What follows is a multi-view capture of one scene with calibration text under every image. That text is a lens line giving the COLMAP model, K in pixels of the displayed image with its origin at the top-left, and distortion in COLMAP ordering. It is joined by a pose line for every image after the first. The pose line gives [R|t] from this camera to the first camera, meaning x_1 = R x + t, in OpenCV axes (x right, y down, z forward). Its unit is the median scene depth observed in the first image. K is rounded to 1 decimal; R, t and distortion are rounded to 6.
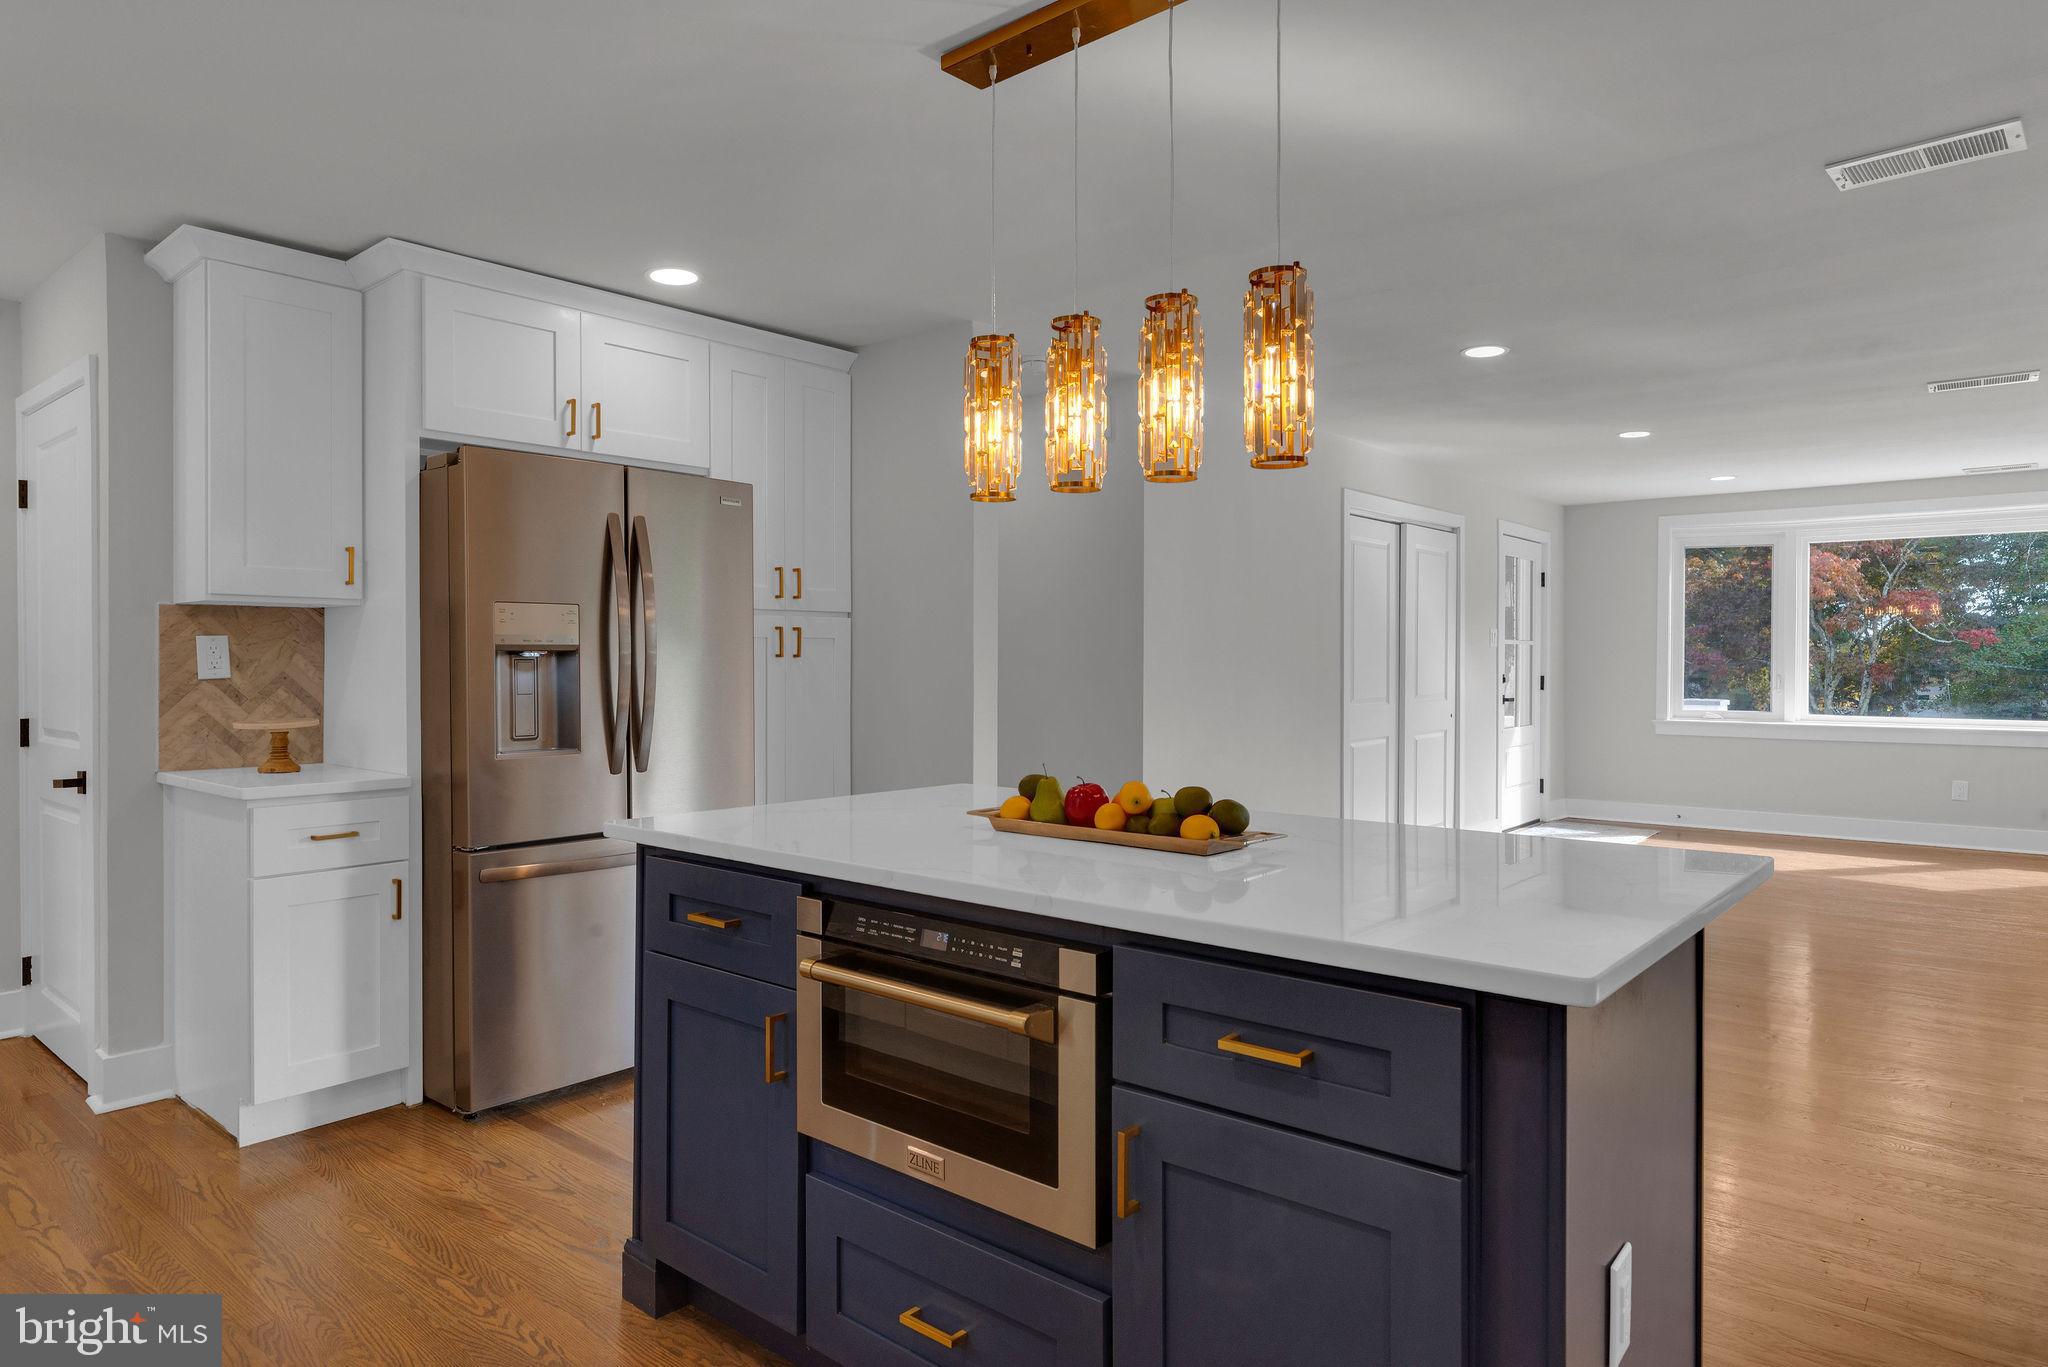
lens RADIAL K [[1190.4, 0, 1039.2], [0, 1190.4, 671.6], [0, 0, 1]] dist [0.002036, -0.002431]
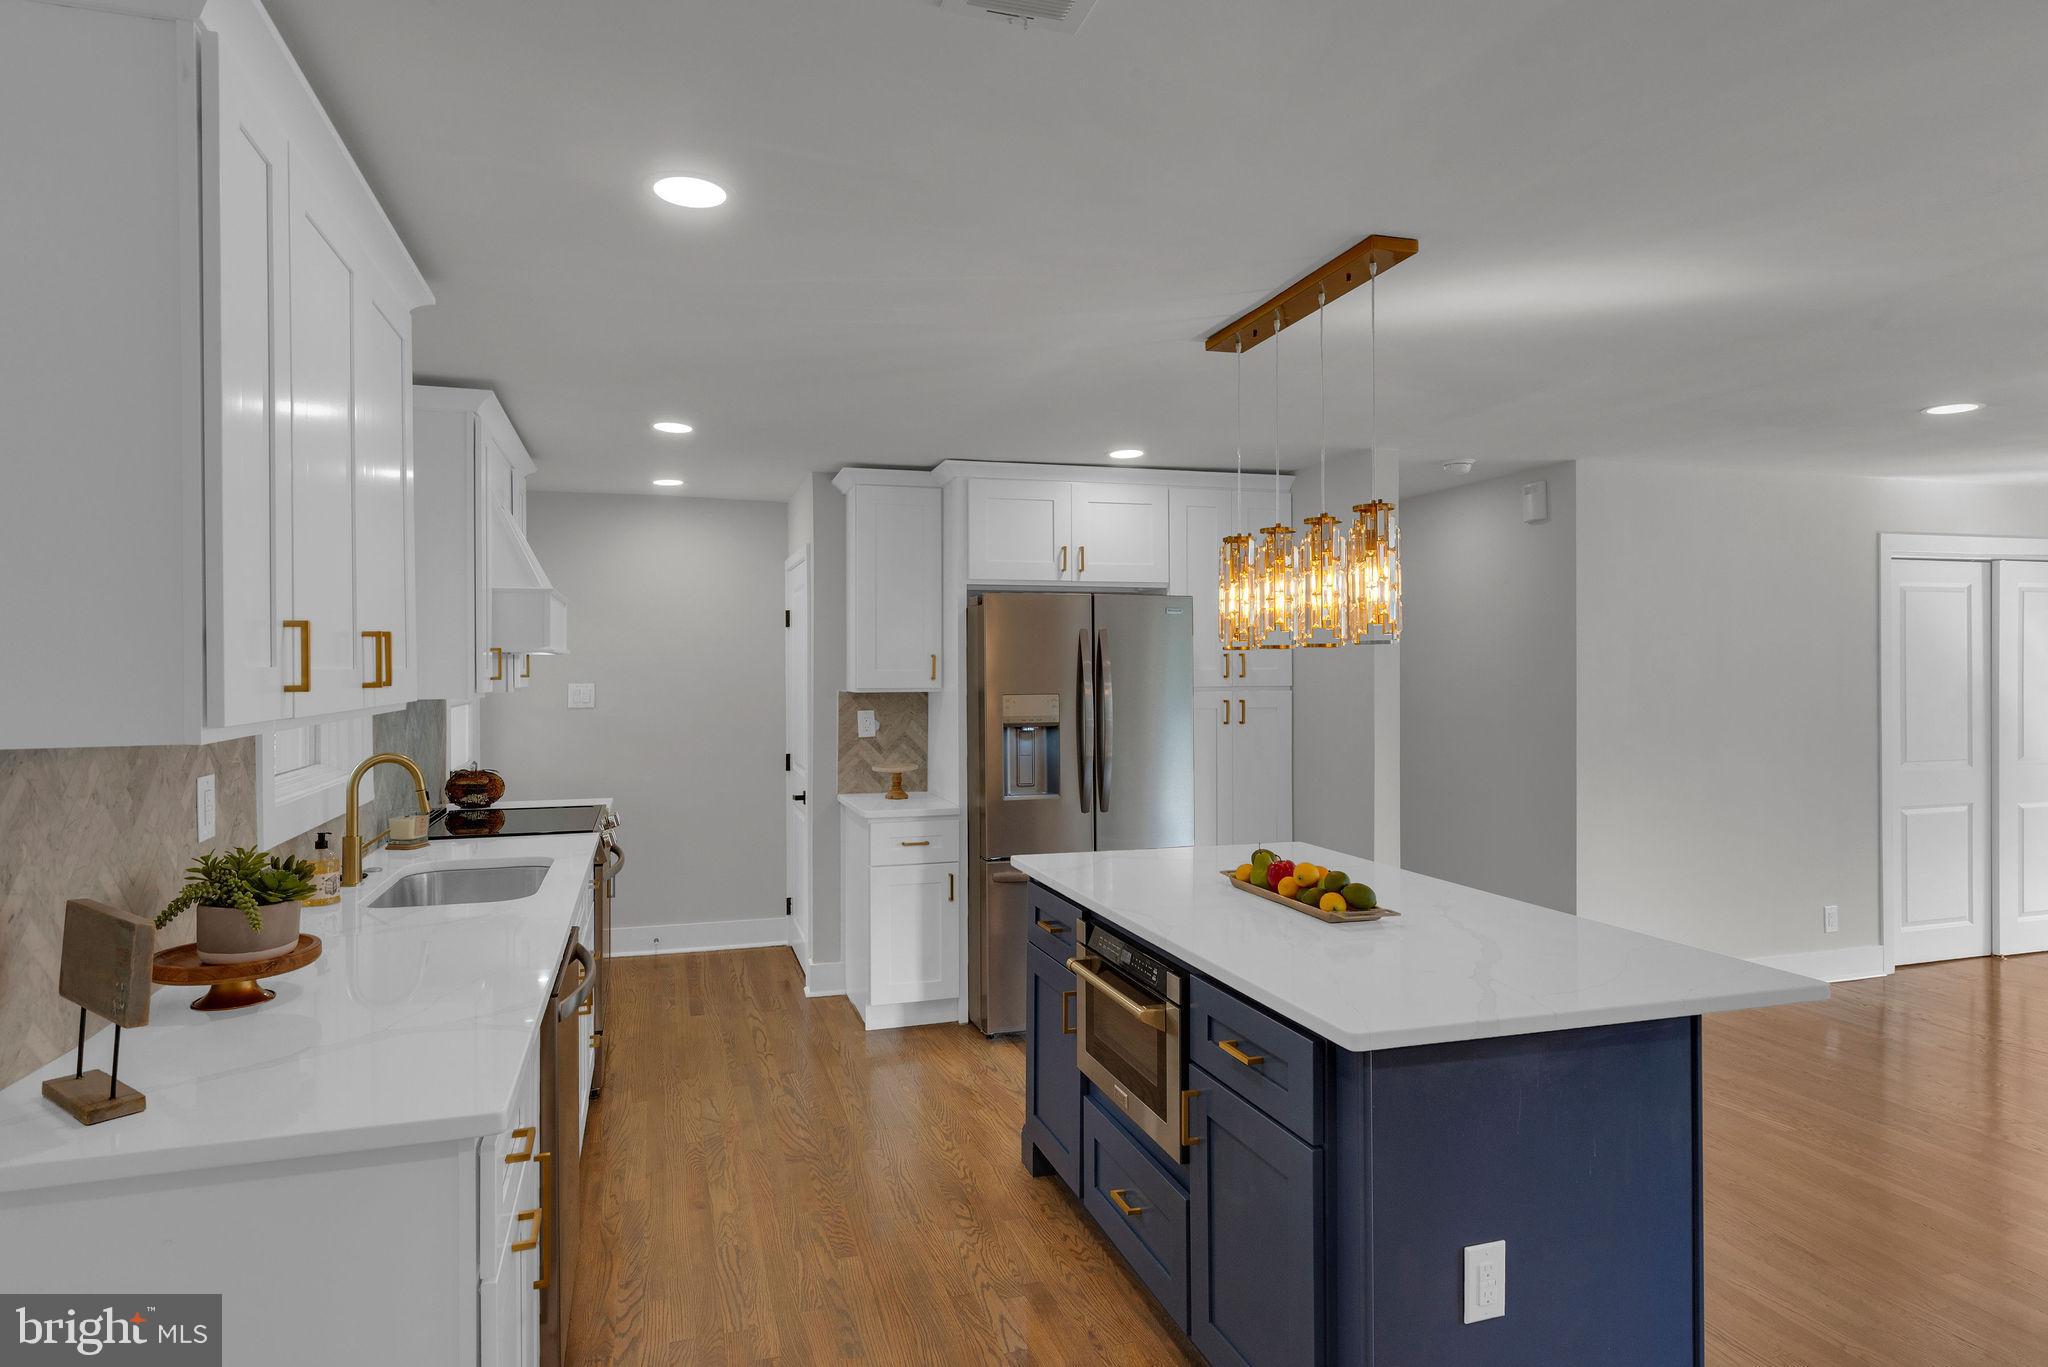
lens RADIAL K [[1143.1, 0, 1024.2], [0, 1143.1, 669.1], [0, 0, 1]] dist [-0.007595, -0.000357]
pose [[0.841374, -0.002979, -0.540445, 0.321786], [-0.001672, 0.999966, -0.008115, -0.074769], [0.540451, 0.007731, 0.841340, -0.182668]]
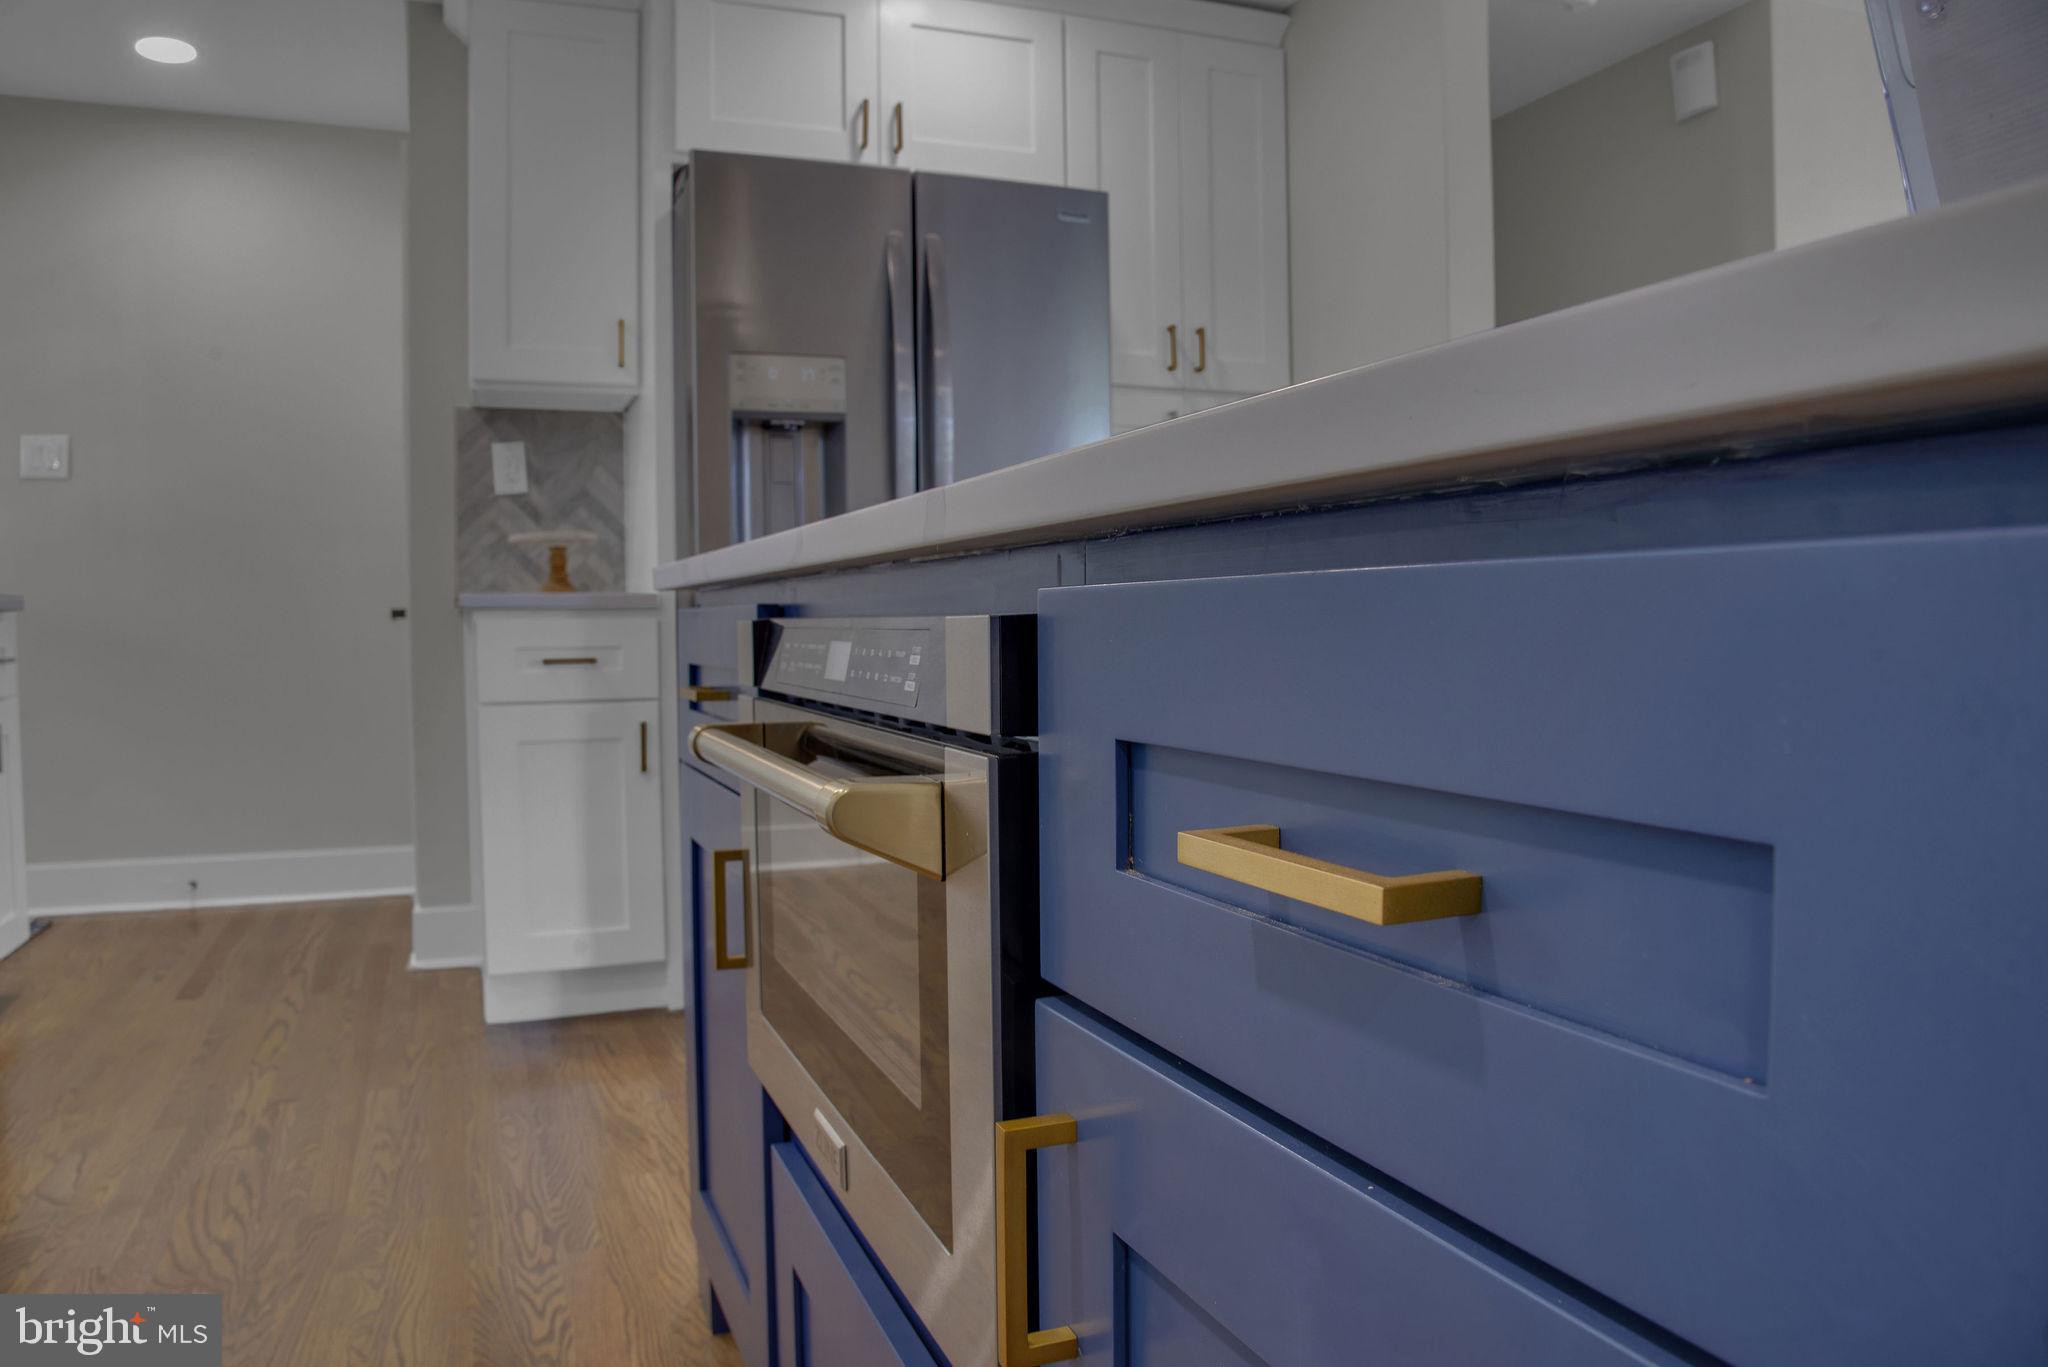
lens RADIAL K [[1396.5, 0, 1033.2], [0, 1396.5, 686.6], [0, 0, 1]] dist [-0.102048, 0.014974]
pose [[0.881924, 0.012683, -0.471221, 0.114732], [0.005837, 0.999268, 0.037820, 0.112139], [0.471355, -0.036105, 0.881204, 0.300108]]
